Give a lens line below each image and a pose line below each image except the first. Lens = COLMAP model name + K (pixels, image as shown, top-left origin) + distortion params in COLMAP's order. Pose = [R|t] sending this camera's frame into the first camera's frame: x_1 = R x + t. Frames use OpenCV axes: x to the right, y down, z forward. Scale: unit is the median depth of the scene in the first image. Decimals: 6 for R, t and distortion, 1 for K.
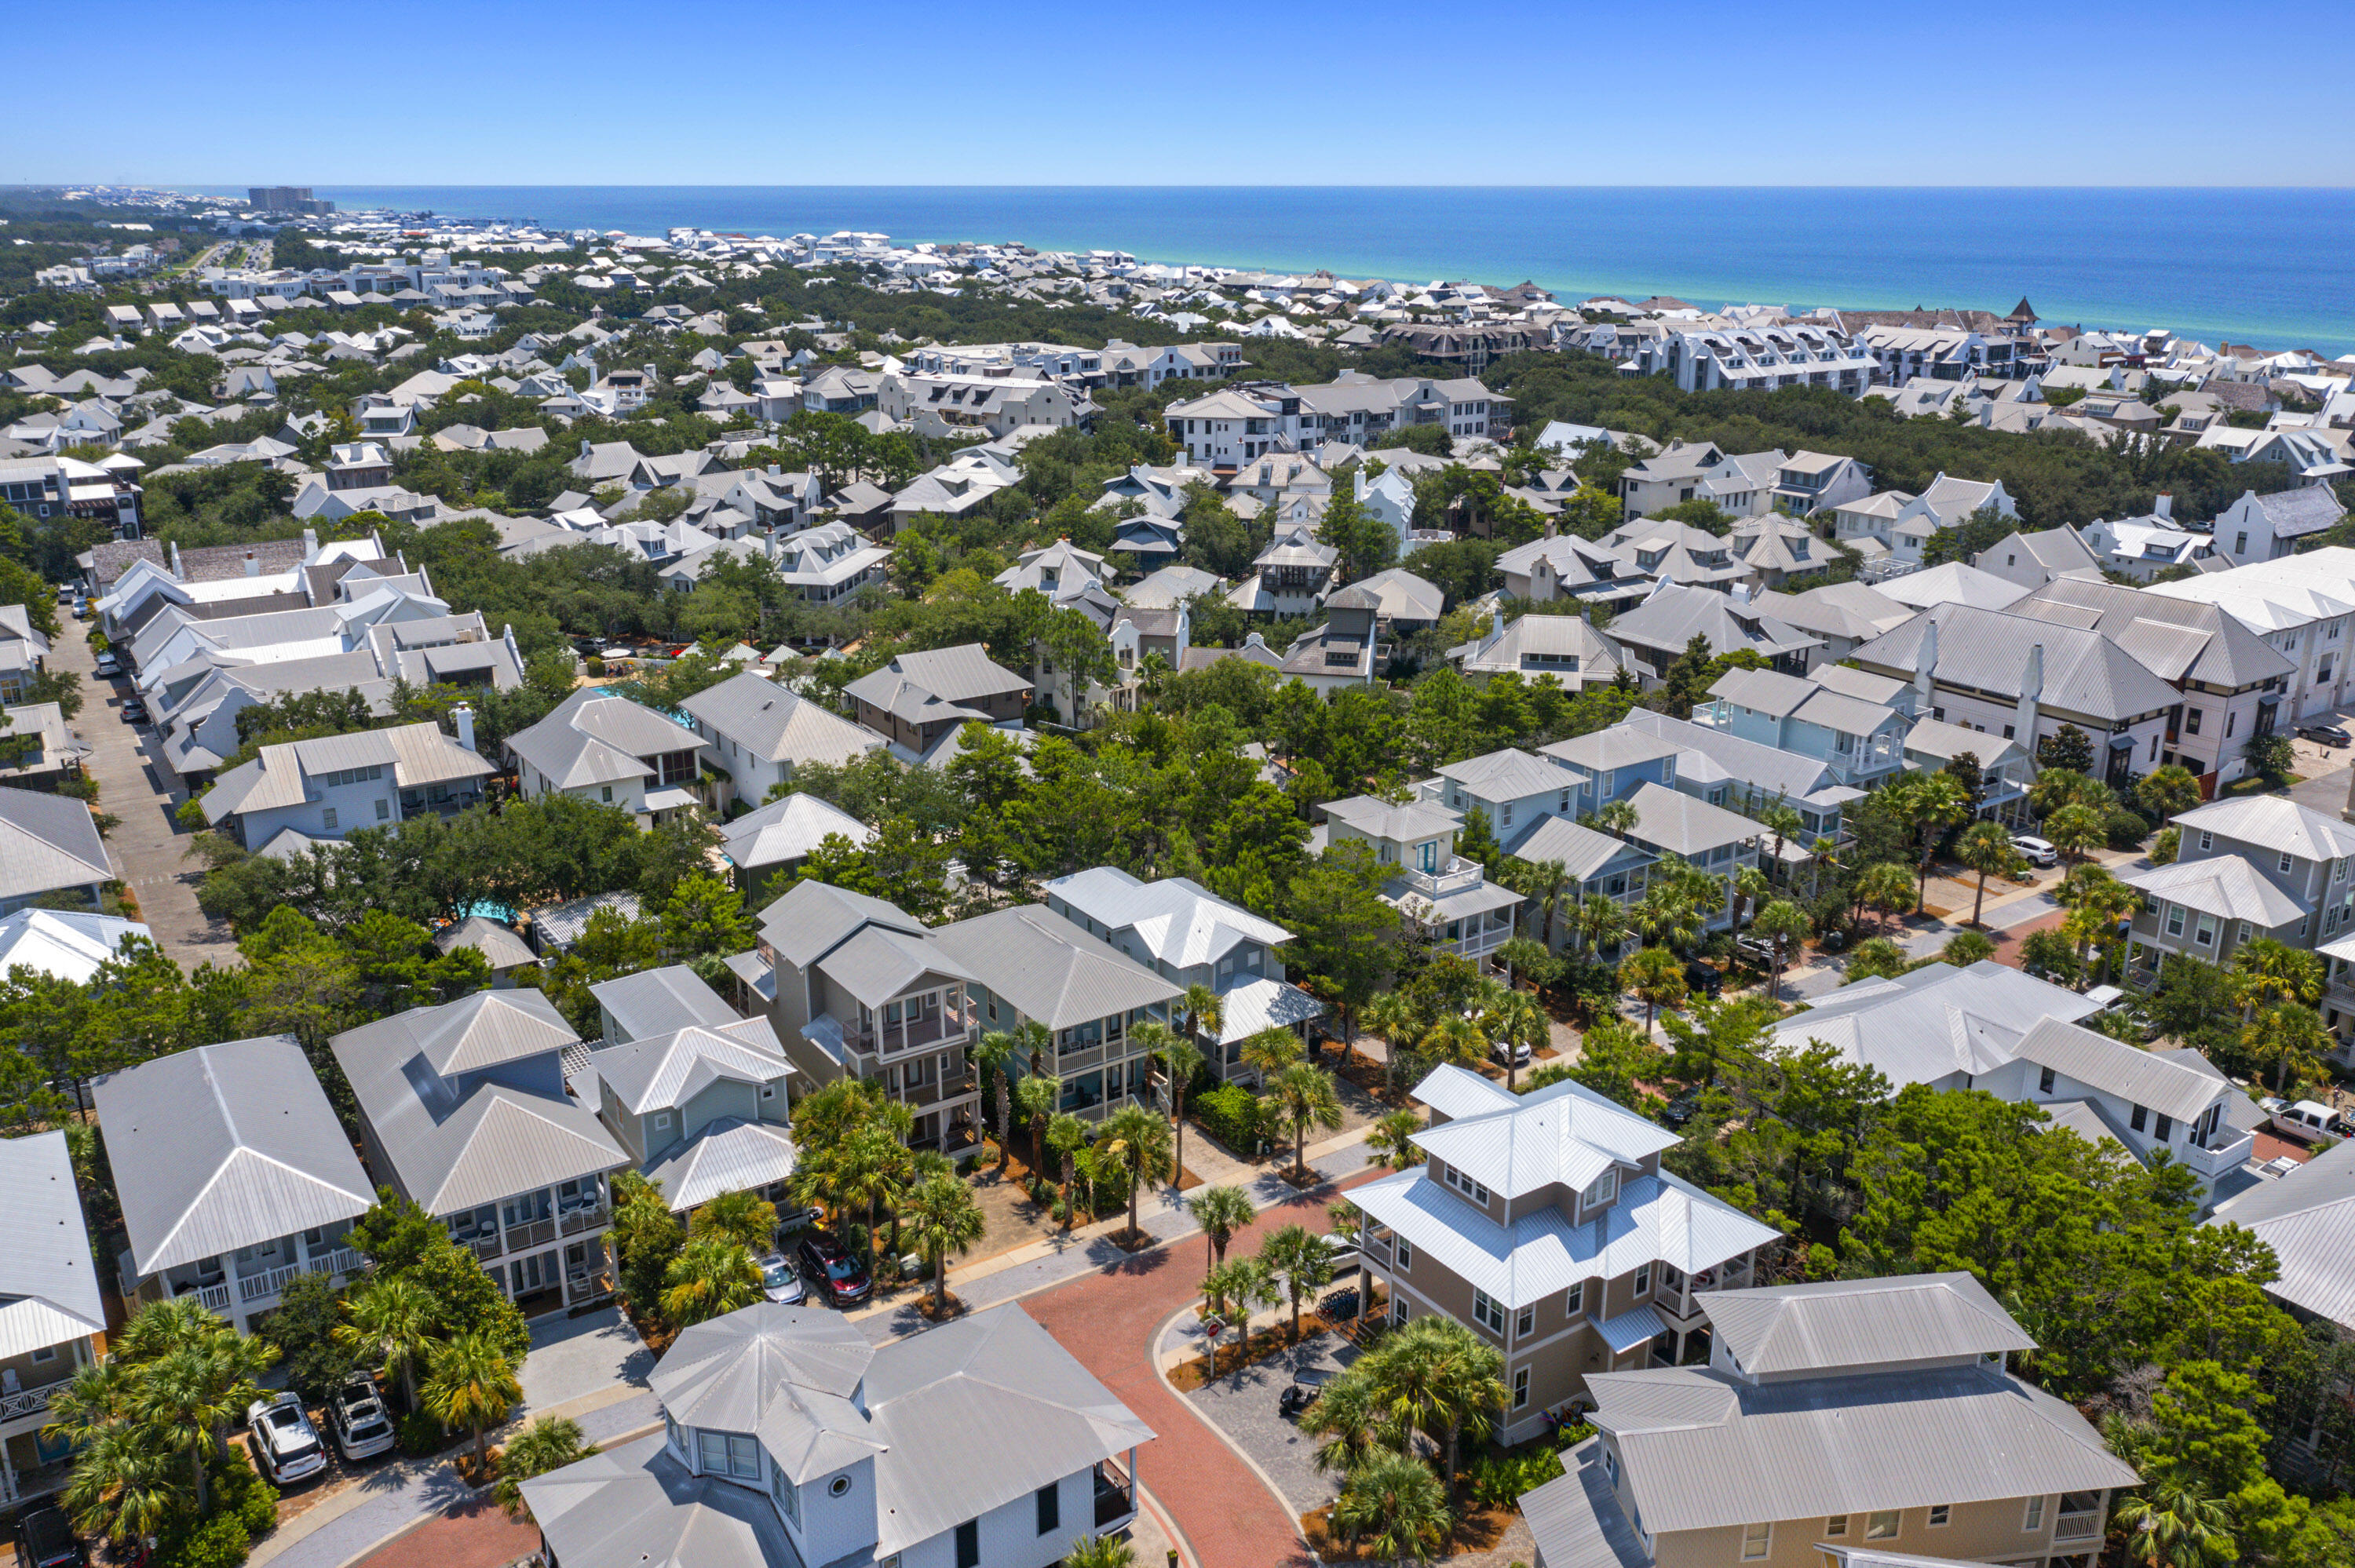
lens RADIAL K [[1864.4, 0, 1177.5], [0, 1864.4, 784.0], [0, 0, 1]] dist [-0.017543, 0.005380]
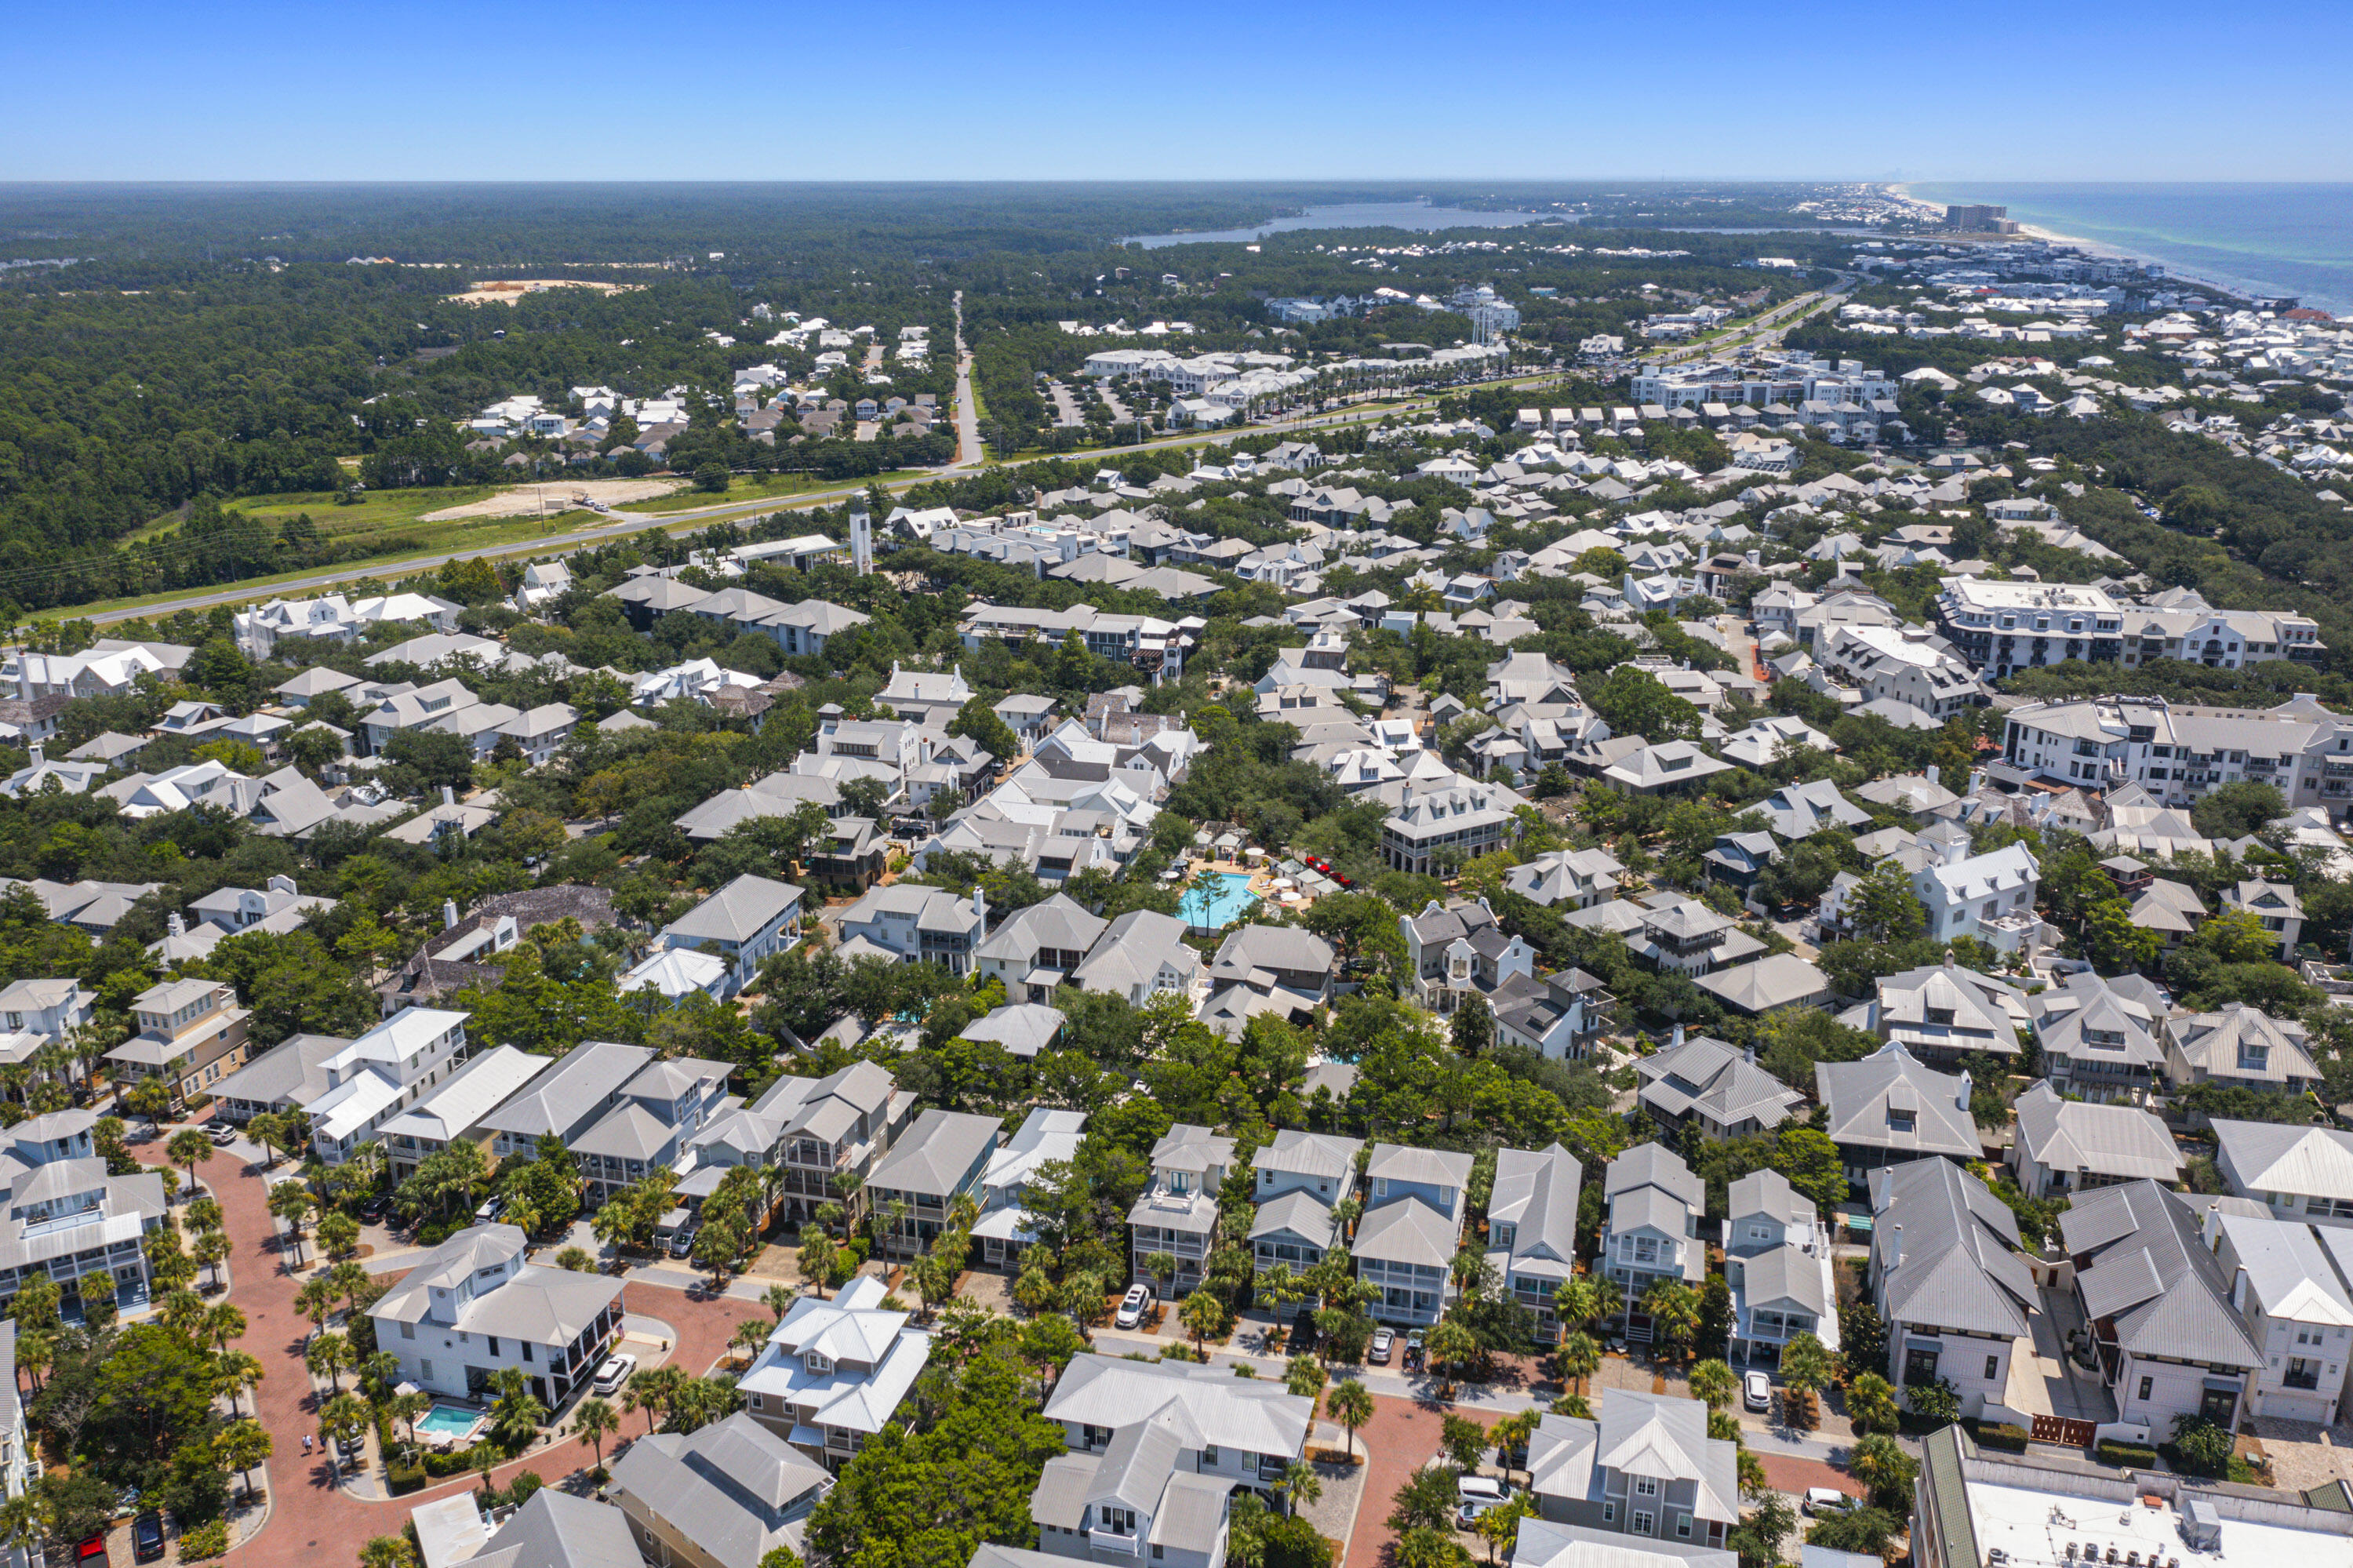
lens RADIAL K [[1870.8, 0, 1176.5], [0, 1870.8, 784.0], [0, 0, 1]] dist [-0.016242, 0.003479]
pose [[0.659190, 0.231799, -0.715358, 1.012810], [-0.229352, 0.967952, 0.102303, -0.379142], [0.716146, 0.096631, 0.691228, -0.073594]]
